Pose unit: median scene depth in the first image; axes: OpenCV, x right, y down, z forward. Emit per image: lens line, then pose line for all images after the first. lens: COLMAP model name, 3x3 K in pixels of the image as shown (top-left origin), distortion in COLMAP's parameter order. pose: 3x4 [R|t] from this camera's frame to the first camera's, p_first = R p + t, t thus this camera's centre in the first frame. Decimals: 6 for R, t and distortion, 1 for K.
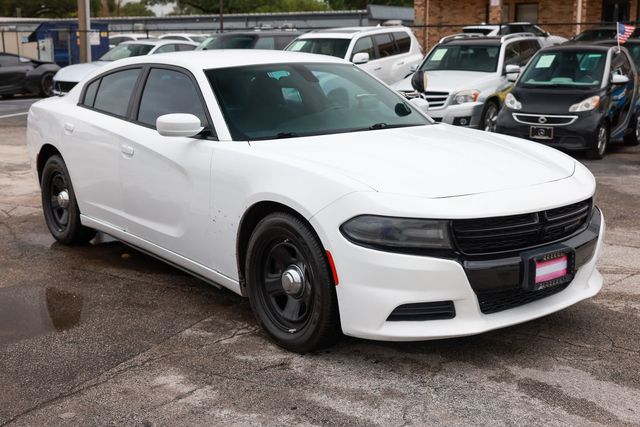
lens RADIAL K [[830.0, 0, 321.3], [0, 830.0, 212.7], [0, 0, 1]] dist [0.033427, 0.000000]
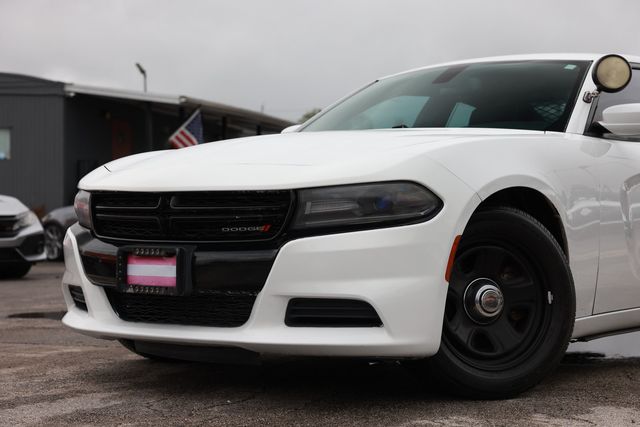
lens RADIAL K [[1092.2, 0, 320.4], [0, 1092.2, 212.8], [0, 0, 1]] dist [0.048287, 0.000000]
pose [[0.249092, 0.013560, -0.968385, 1.285792], [-0.196001, 0.979917, -0.036695, 0.024115], [0.948439, 0.198944, 0.246747, 0.916805]]
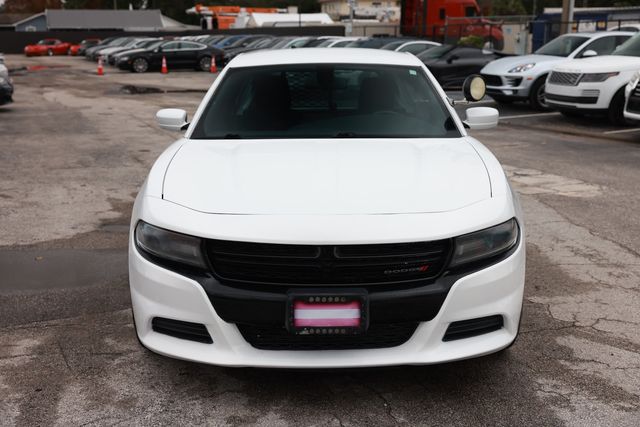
lens RADIAL K [[850.9, 0, 320.2], [0, 850.9, 214.1], [0, 0, 1]] dist [0.080035, 0.000000]
pose [[0.786538, 0.128348, -0.604057, 0.804903], [-0.124081, 0.991061, 0.049012, -0.077768], [0.604948, 0.036402, 0.795432, 0.306708]]
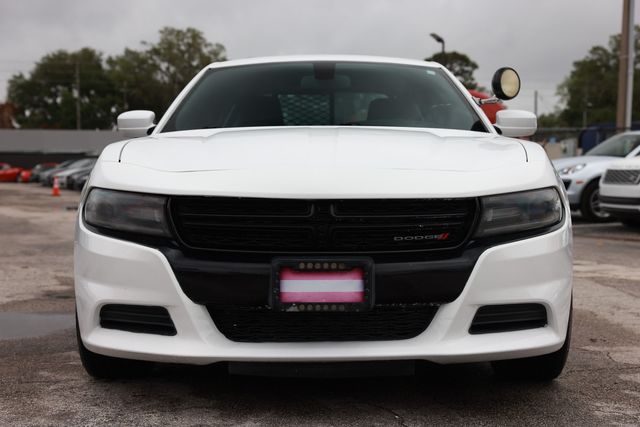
lens RADIAL K [[1051.4, 0, 318.6], [0, 1051.4, 214.7], [0, 0, 1]] dist [0.175424, 0.000000]
pose [[0.782472, 0.031016, -0.621913, 0.824426], [-0.130838, 0.984652, -0.115510, 0.112497], [0.608785, 0.171753, 0.774521, 0.336797]]
